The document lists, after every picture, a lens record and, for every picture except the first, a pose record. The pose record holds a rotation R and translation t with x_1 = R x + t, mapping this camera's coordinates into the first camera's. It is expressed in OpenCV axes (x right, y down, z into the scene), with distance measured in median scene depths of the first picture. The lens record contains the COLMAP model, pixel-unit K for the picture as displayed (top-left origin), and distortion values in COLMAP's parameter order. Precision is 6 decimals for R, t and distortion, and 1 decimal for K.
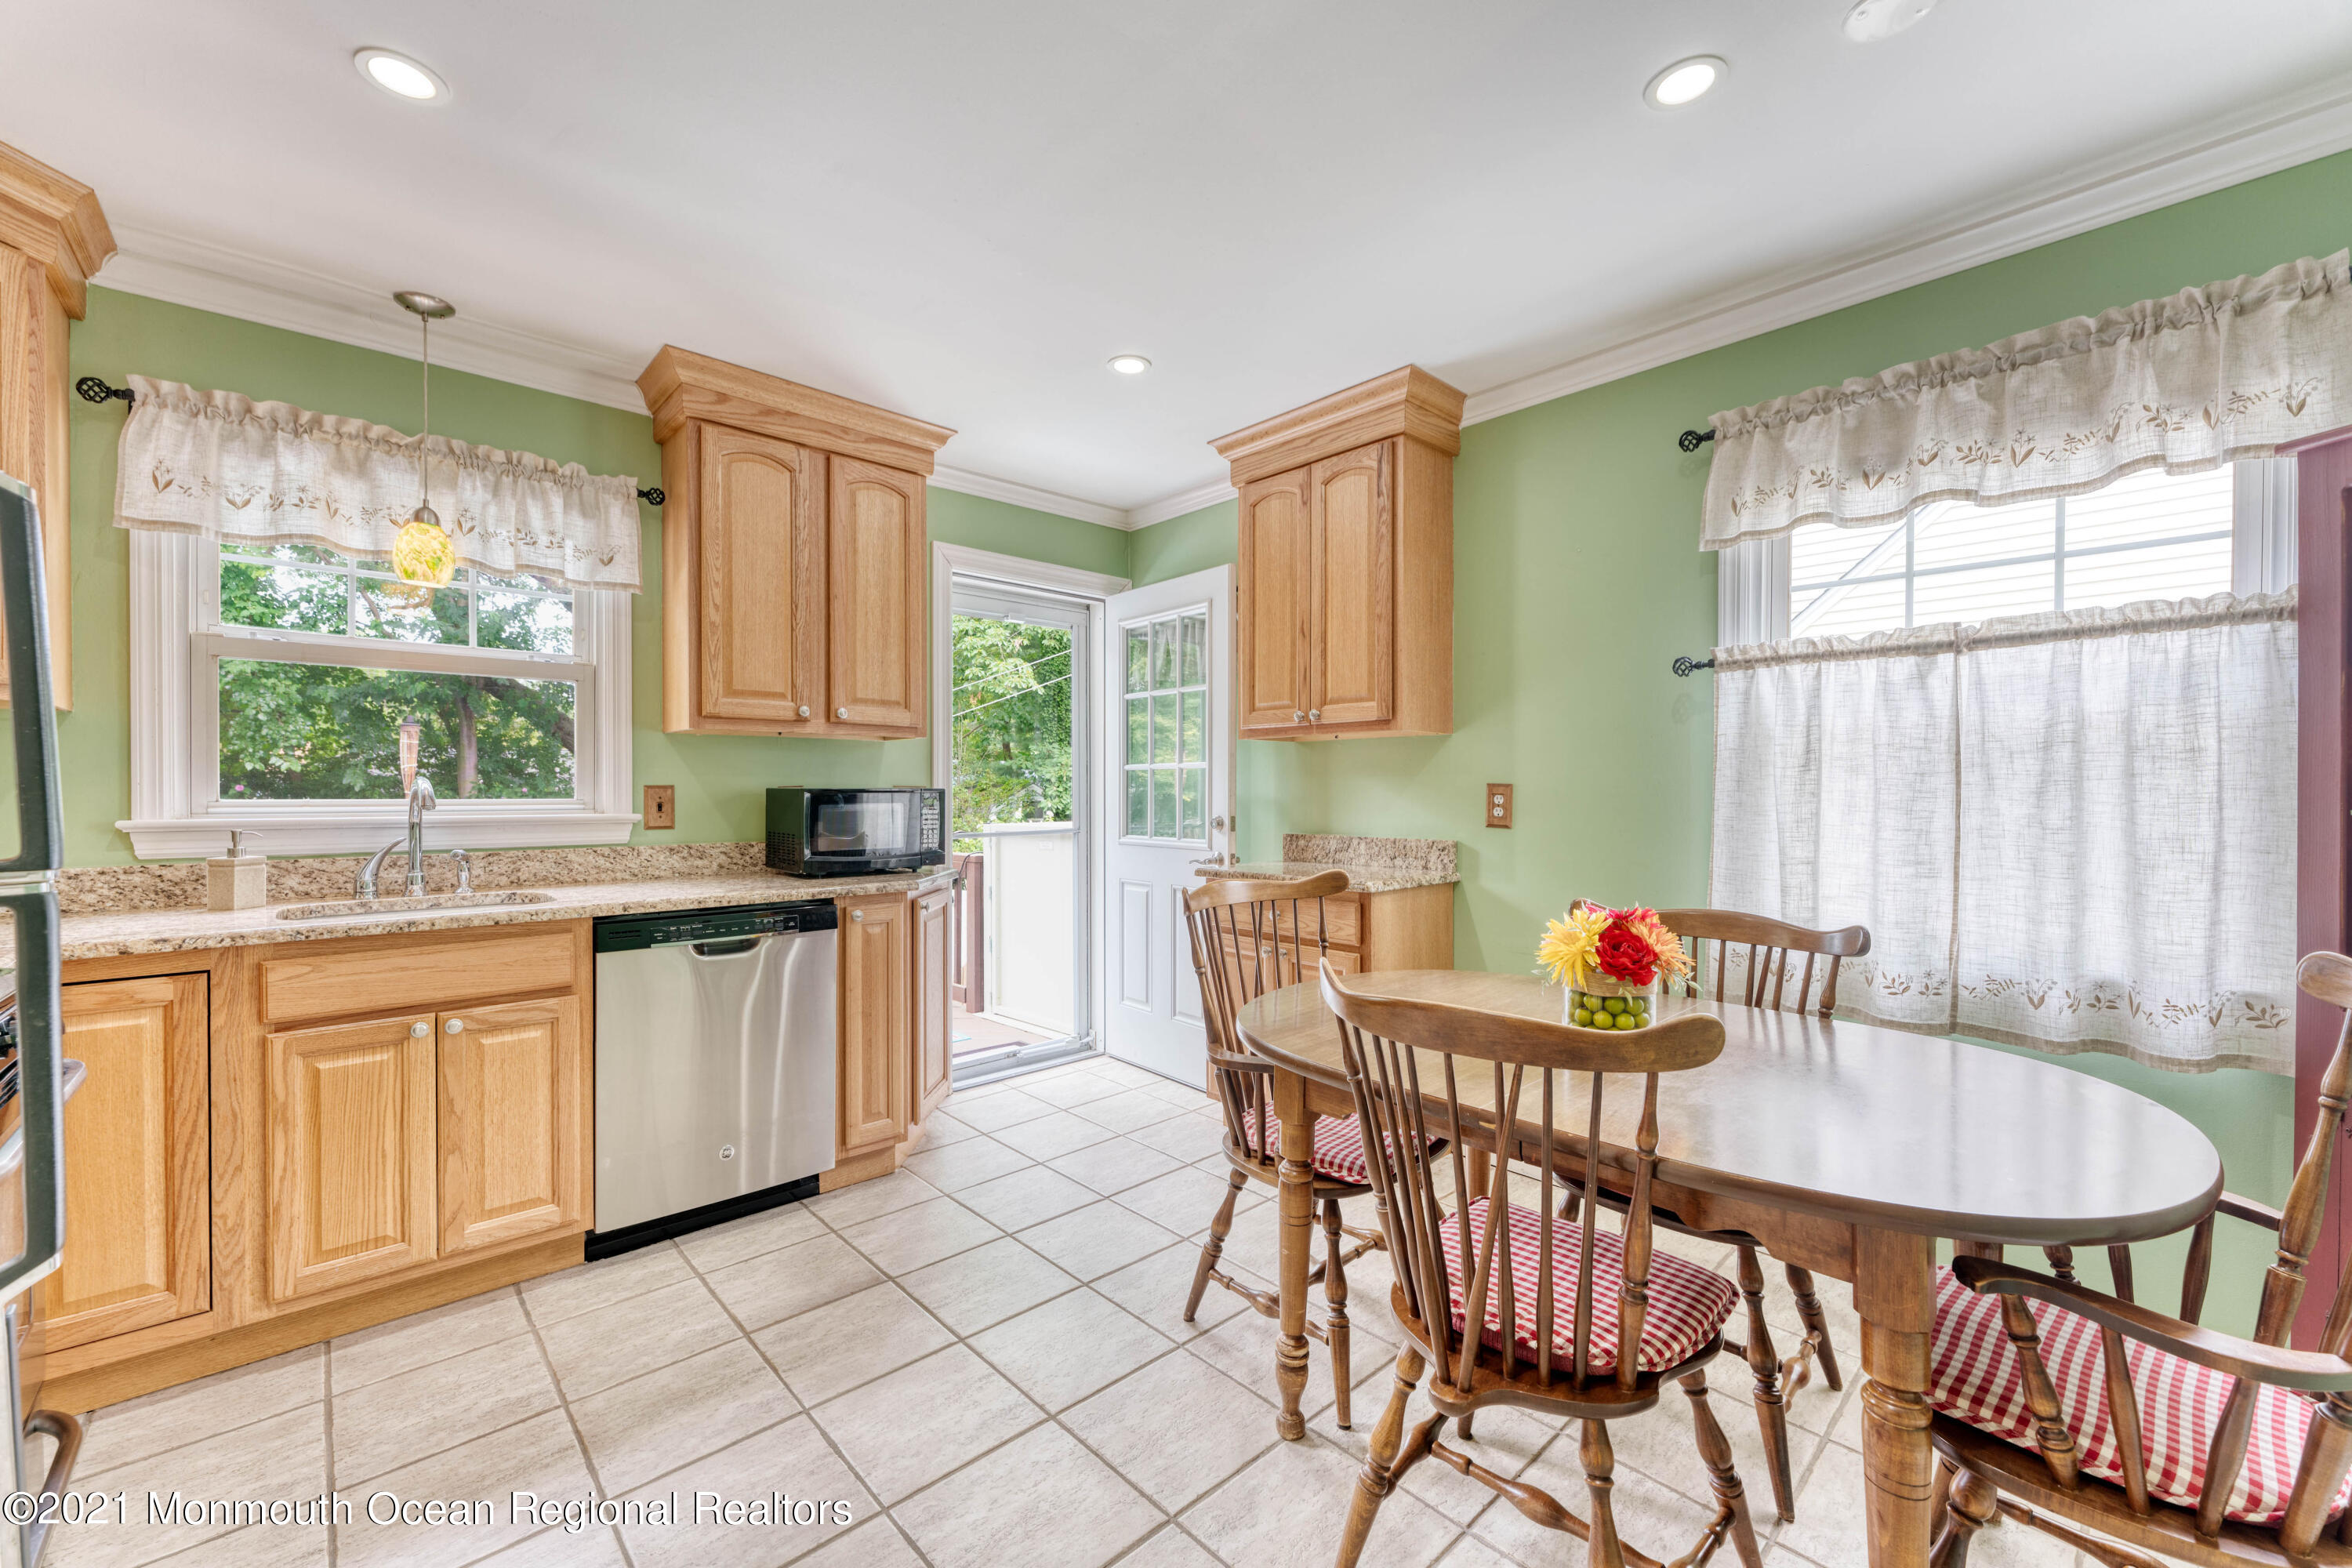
lens RADIAL K [[938.9, 0, 1146.8], [0, 938.9, 801.3], [0, 0, 1]] dist [-0.003214, -0.000312]
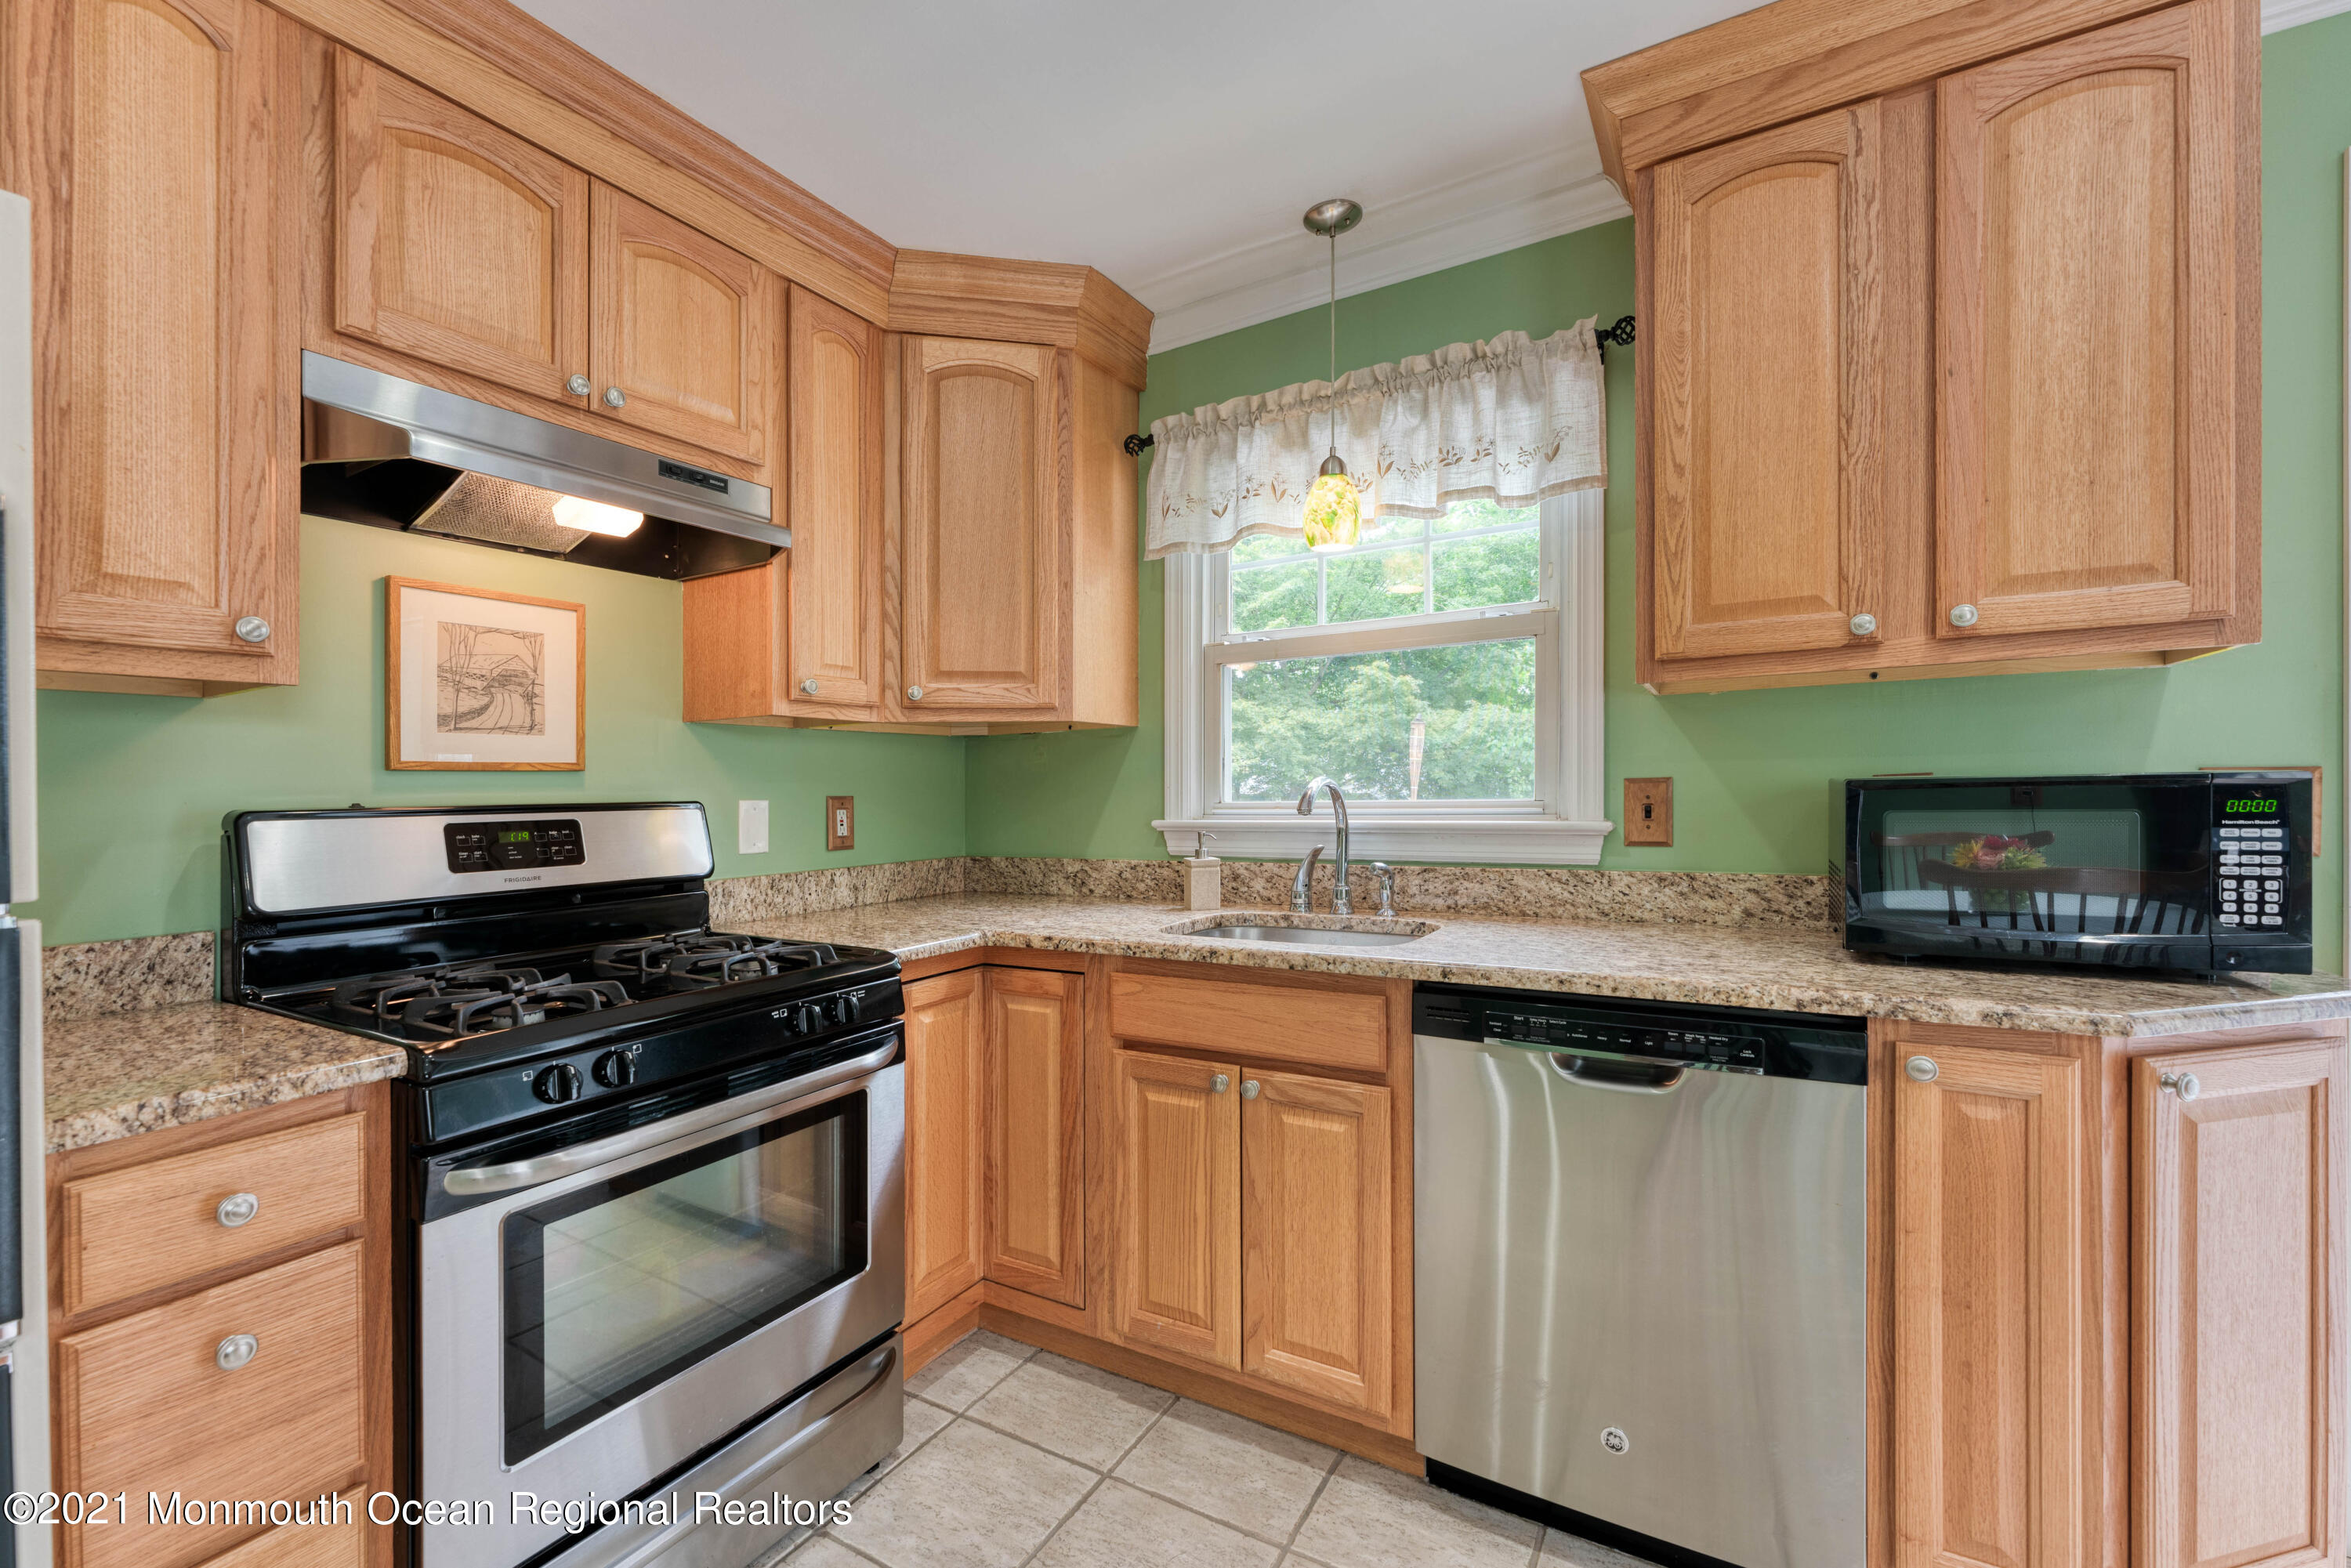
lens RADIAL K [[967.5, 0, 1172.7], [0, 967.5, 792.3], [0, 0, 1]] dist [-0.000699, -0.000218]
pose [[0.298035, -0.004238, -0.954546, 0.019989], [0.005812, 0.999980, -0.002625, -0.008294], [0.954537, -0.004766, 0.298053, 0.564593]]
